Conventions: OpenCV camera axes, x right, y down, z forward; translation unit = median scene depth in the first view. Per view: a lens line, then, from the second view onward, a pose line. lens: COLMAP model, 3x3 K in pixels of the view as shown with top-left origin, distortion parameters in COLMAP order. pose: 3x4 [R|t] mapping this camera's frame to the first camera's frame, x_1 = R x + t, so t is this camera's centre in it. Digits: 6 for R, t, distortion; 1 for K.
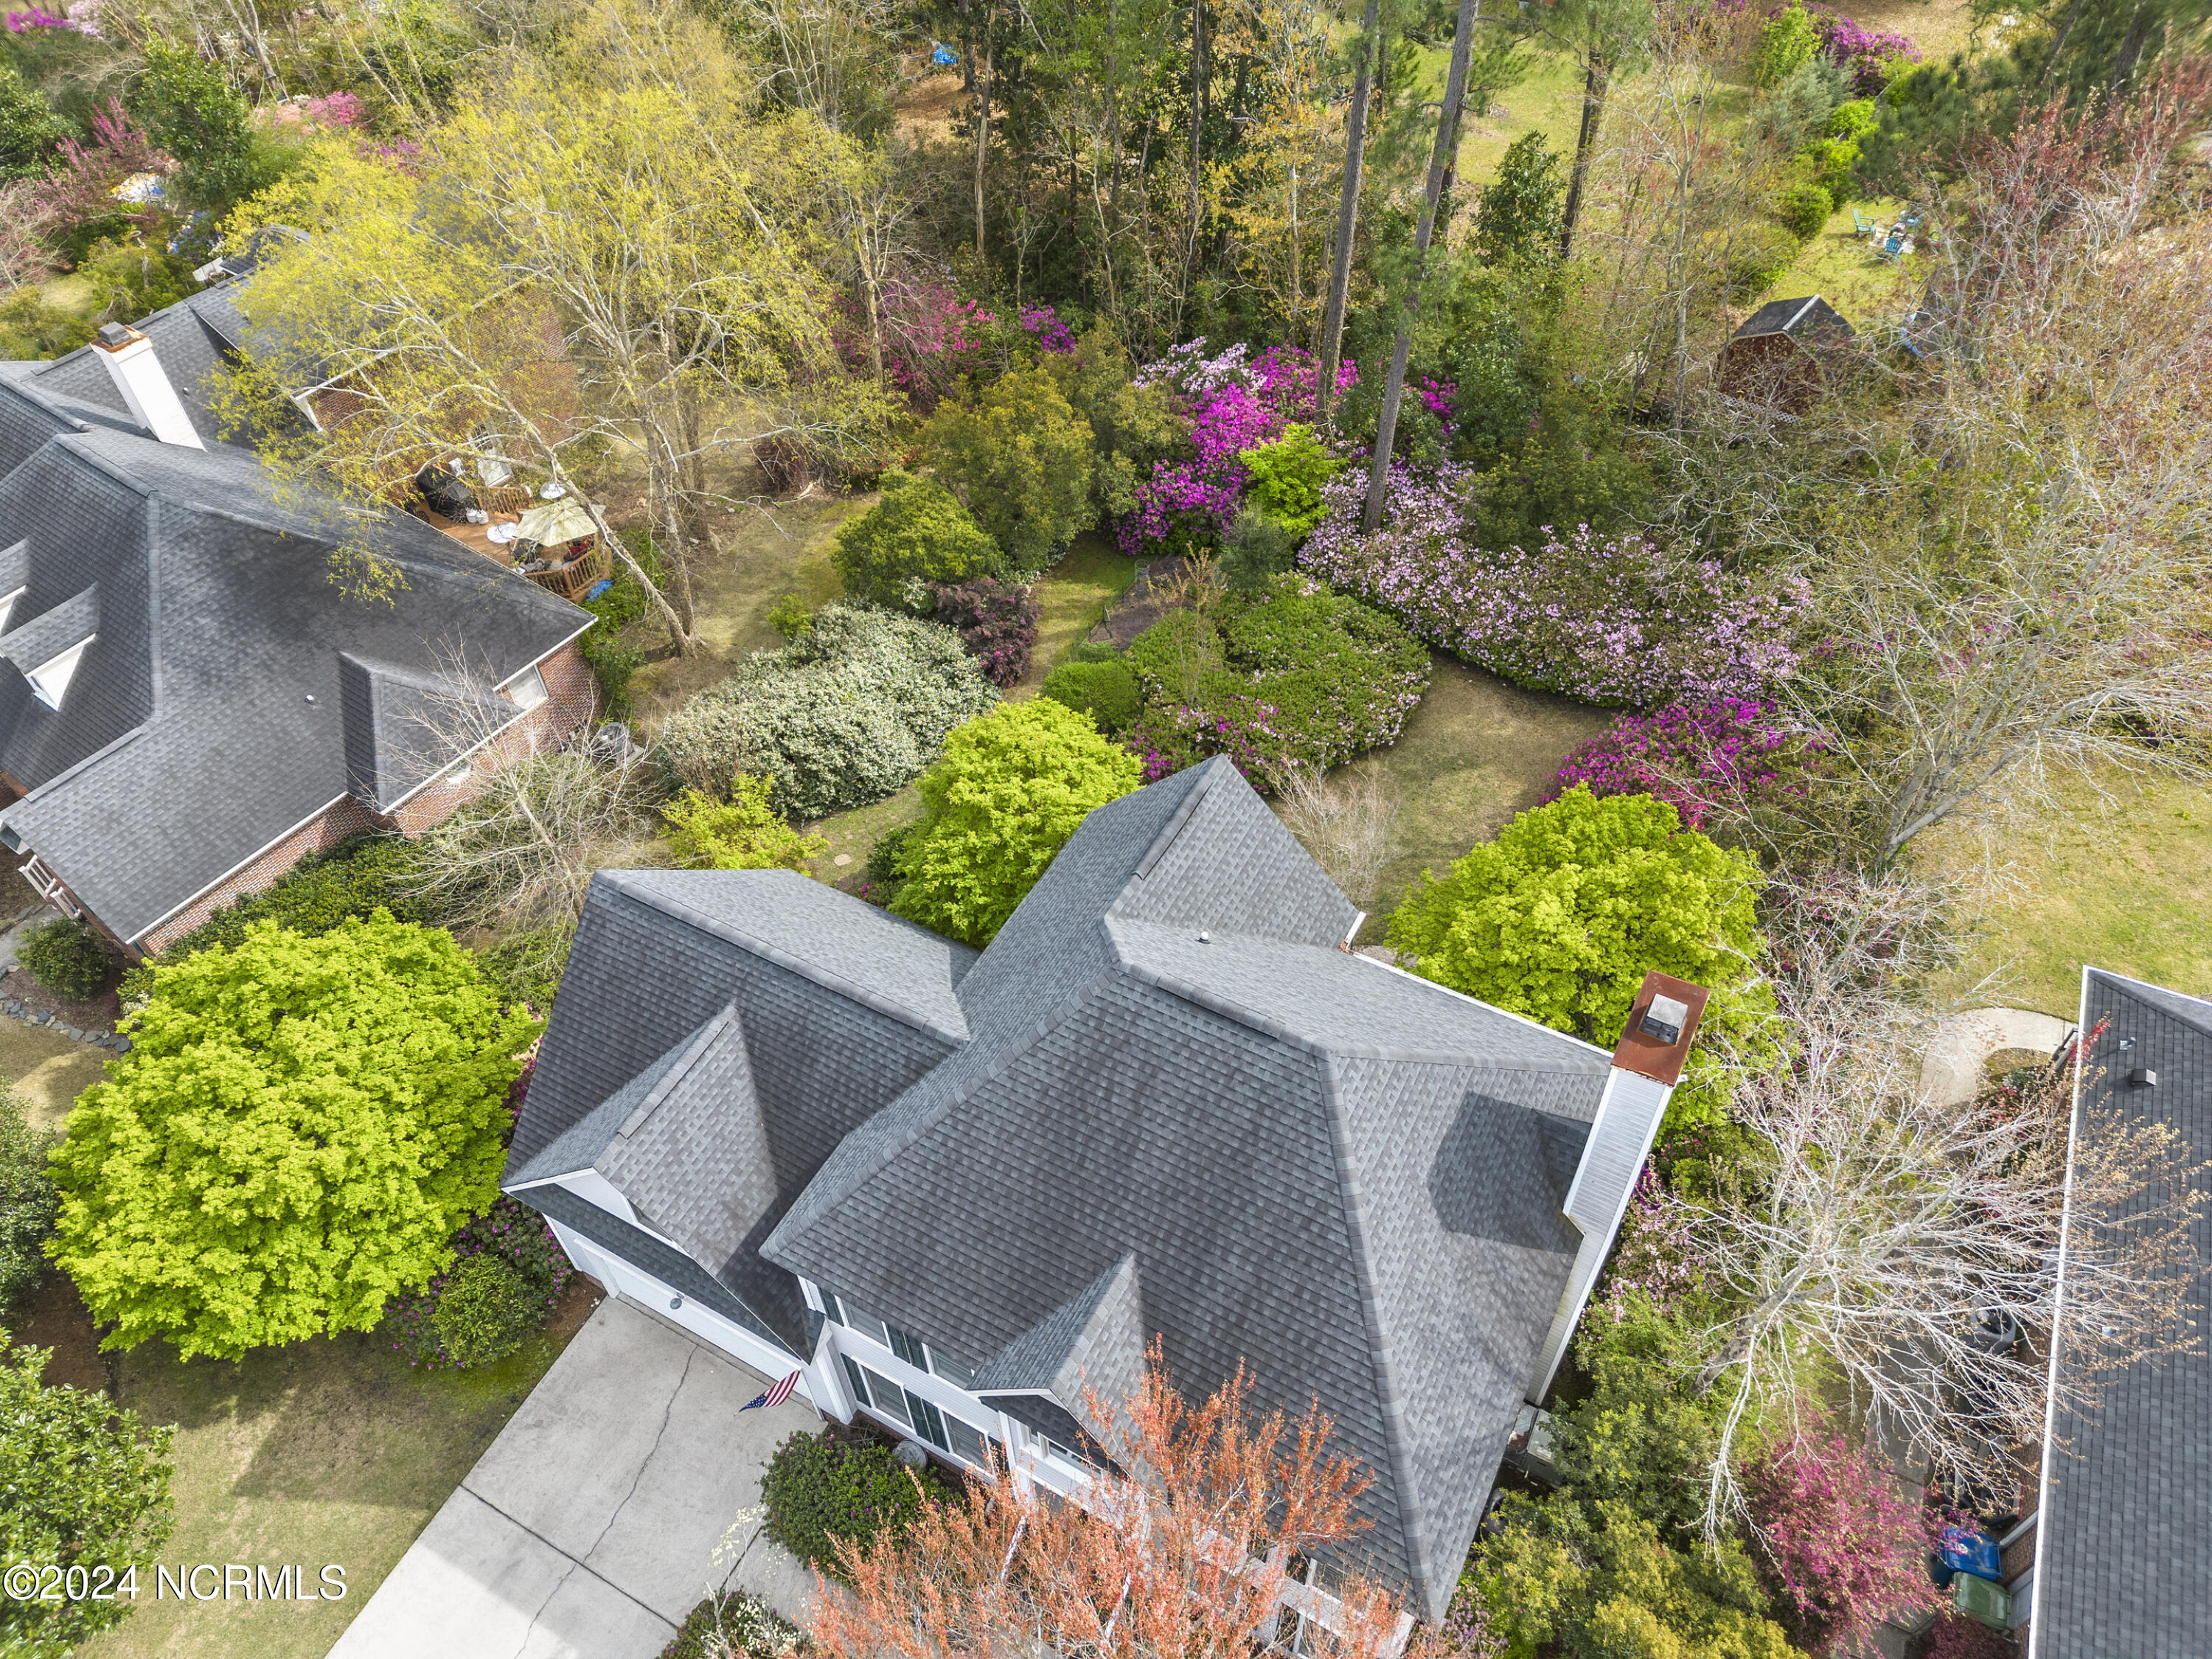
lens RADIAL K [[1743.4, 0, 1103.8], [0, 1743.4, 833.7], [0, 0, 1]] dist [0.156449, -0.215579]
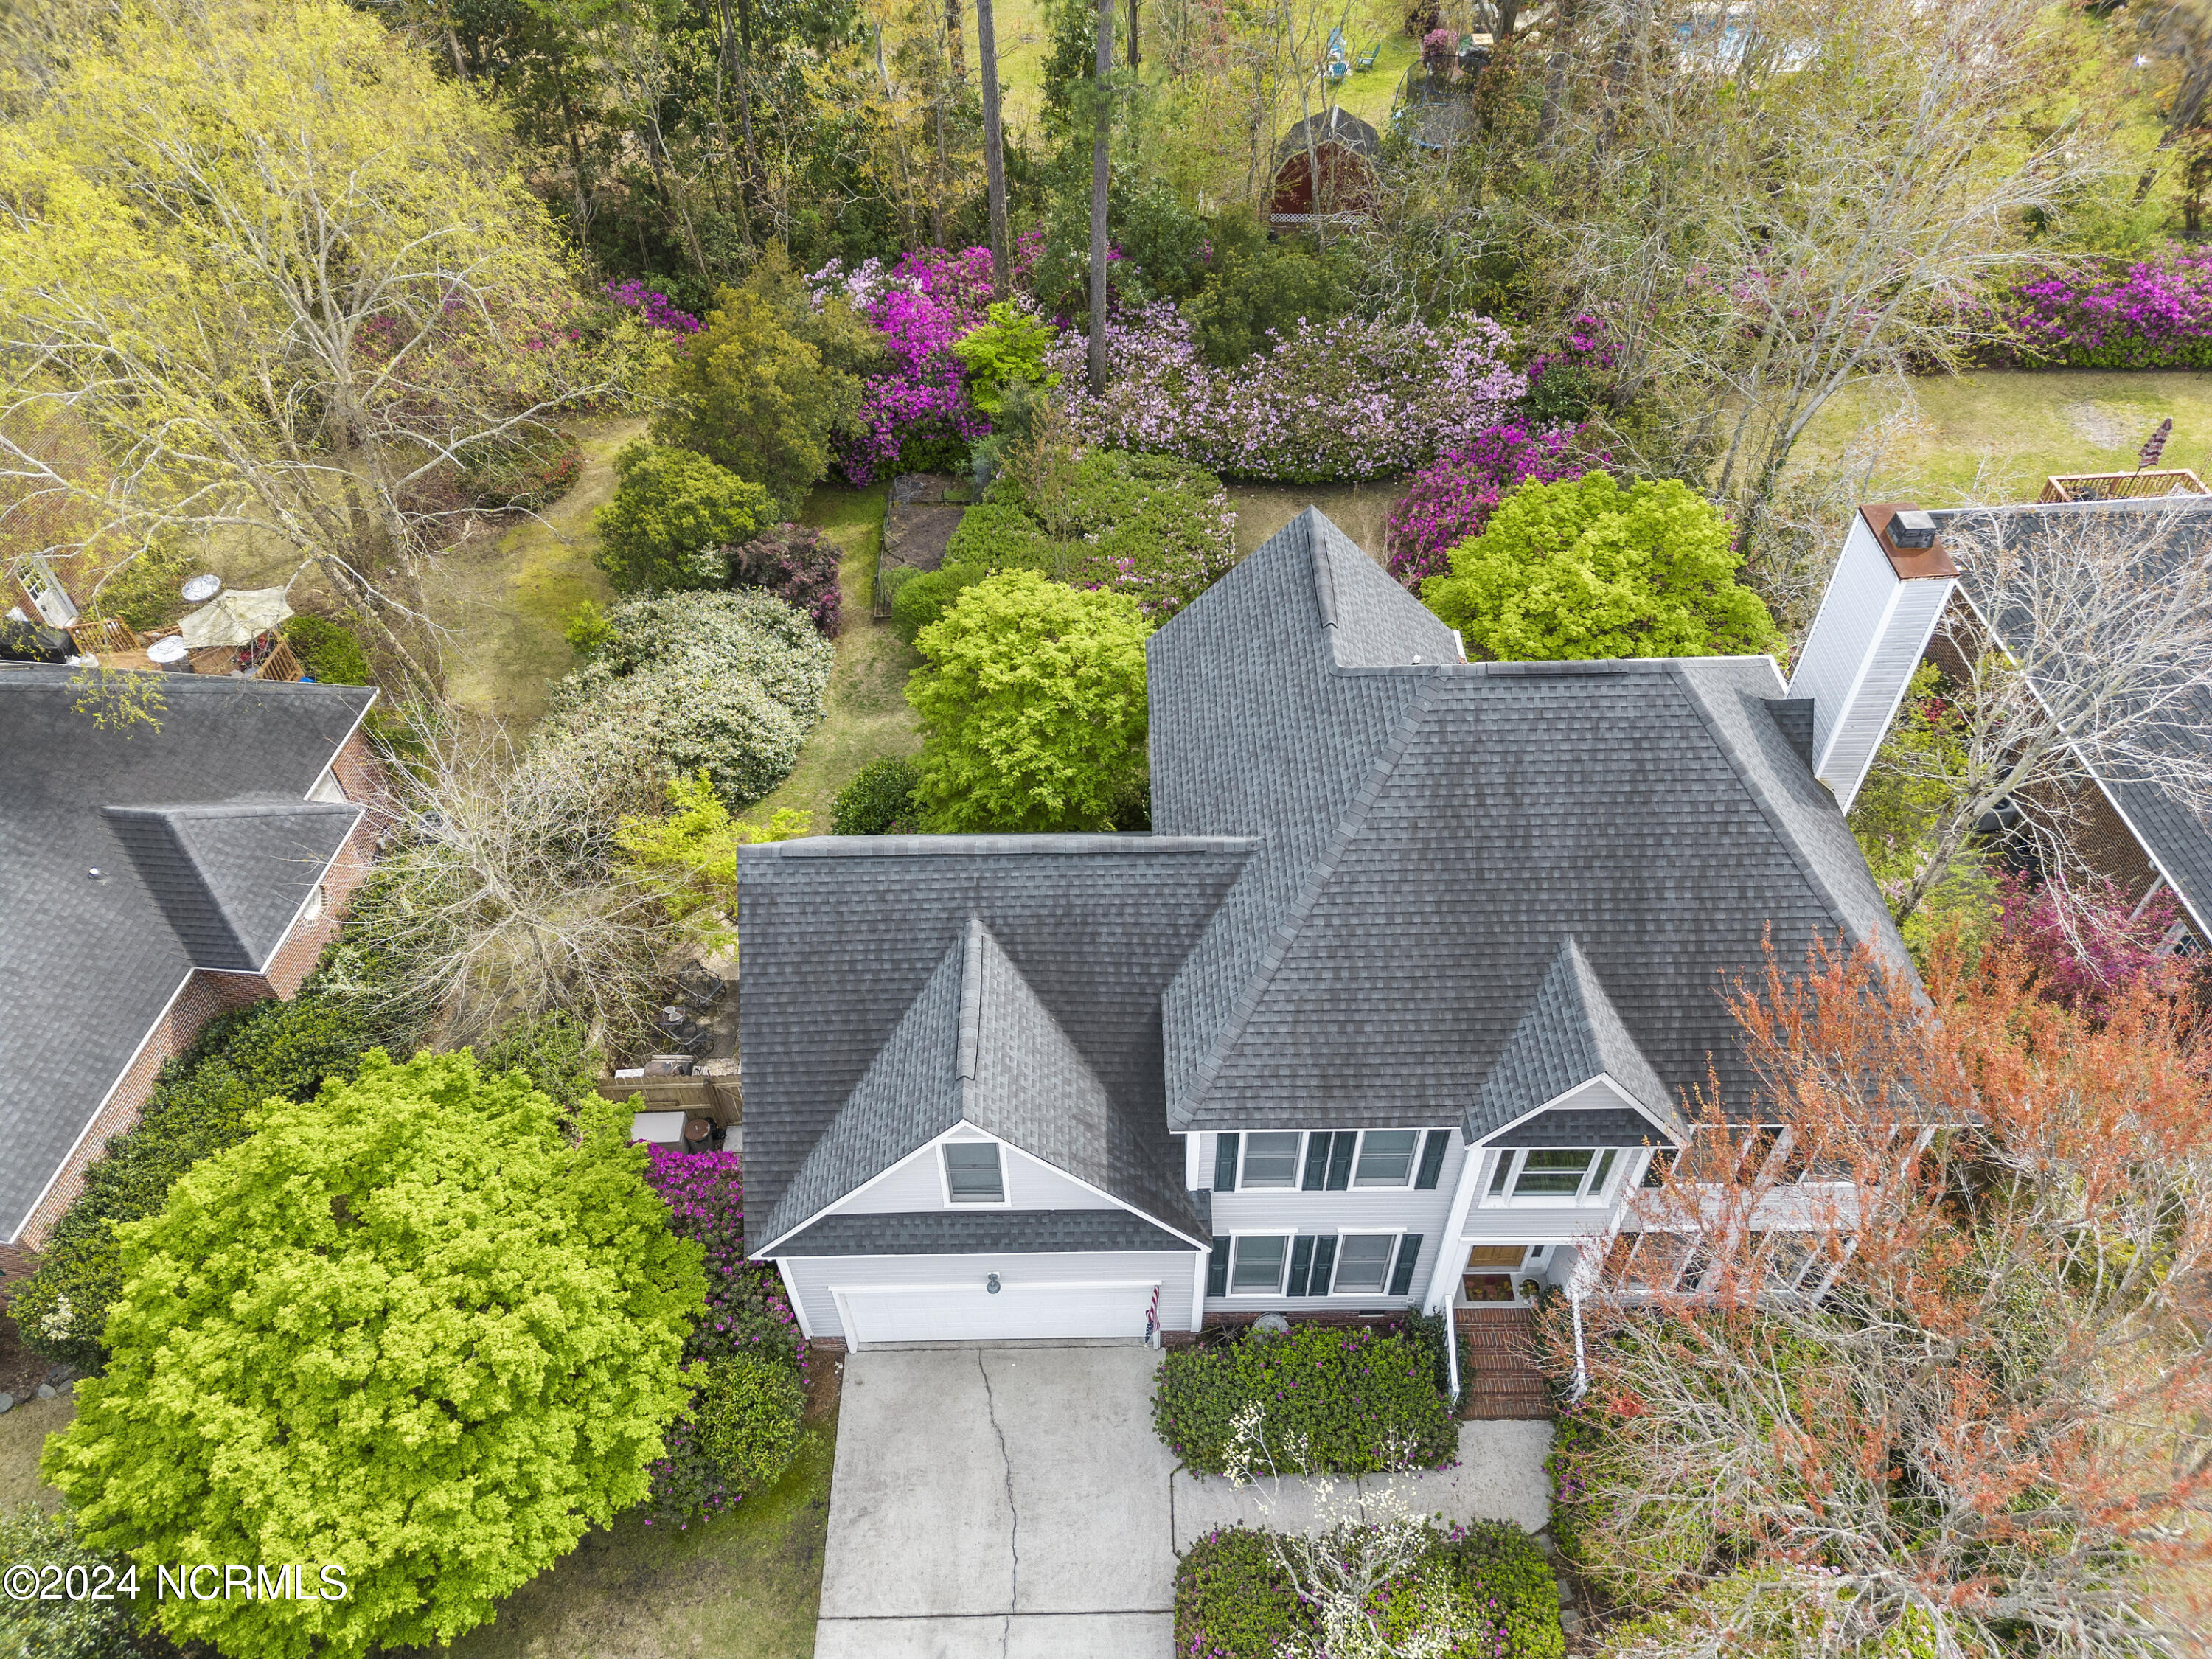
lens RADIAL K [[1743.4, 0, 1103.8], [0, 1743.4, 833.7], [0, 0, 1]] dist [0.156449, -0.215579]
pose [[0.853093, -0.339810, 0.395930, -0.429175], [0.359844, 0.932674, 0.025135, 0.051438], [-0.377815, 0.121030, 0.917937, 0.146638]]
